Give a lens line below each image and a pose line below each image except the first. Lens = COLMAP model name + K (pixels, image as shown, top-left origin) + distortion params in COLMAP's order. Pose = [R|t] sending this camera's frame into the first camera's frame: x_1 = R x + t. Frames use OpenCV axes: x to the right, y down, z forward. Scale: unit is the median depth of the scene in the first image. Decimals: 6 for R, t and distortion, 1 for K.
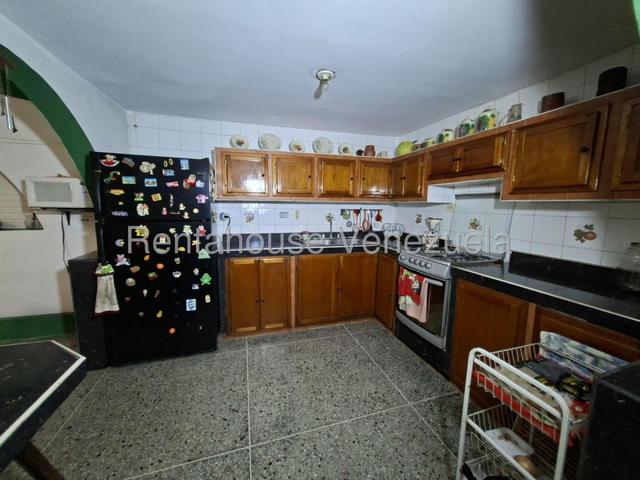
lens RADIAL K [[256.9, 0, 320.8], [0, 256.9, 238.8], [0, 0, 1]] dist [-0.004410, -0.000305]
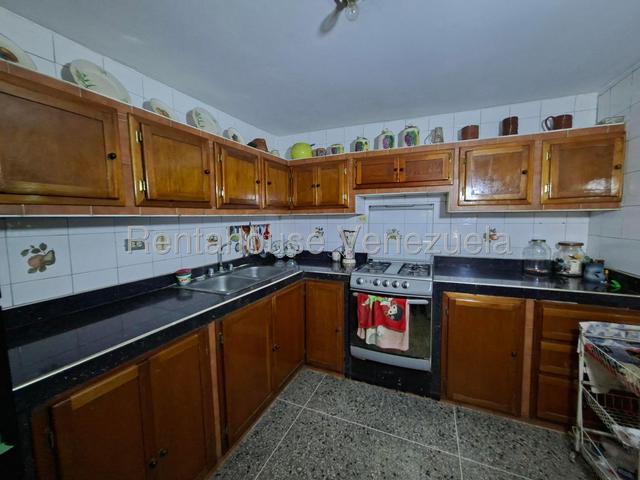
lens RADIAL K [[256.9, 0, 321.7], [0, 256.9, 237.5], [0, 0, 1]] dist [-0.004410, -0.000305]
pose [[0.645882, -0.089410, 0.758184, -0.358301], [0.122259, 0.992415, 0.012882, -0.088767], [-0.753585, 0.084374, 0.651913, 0.522064]]
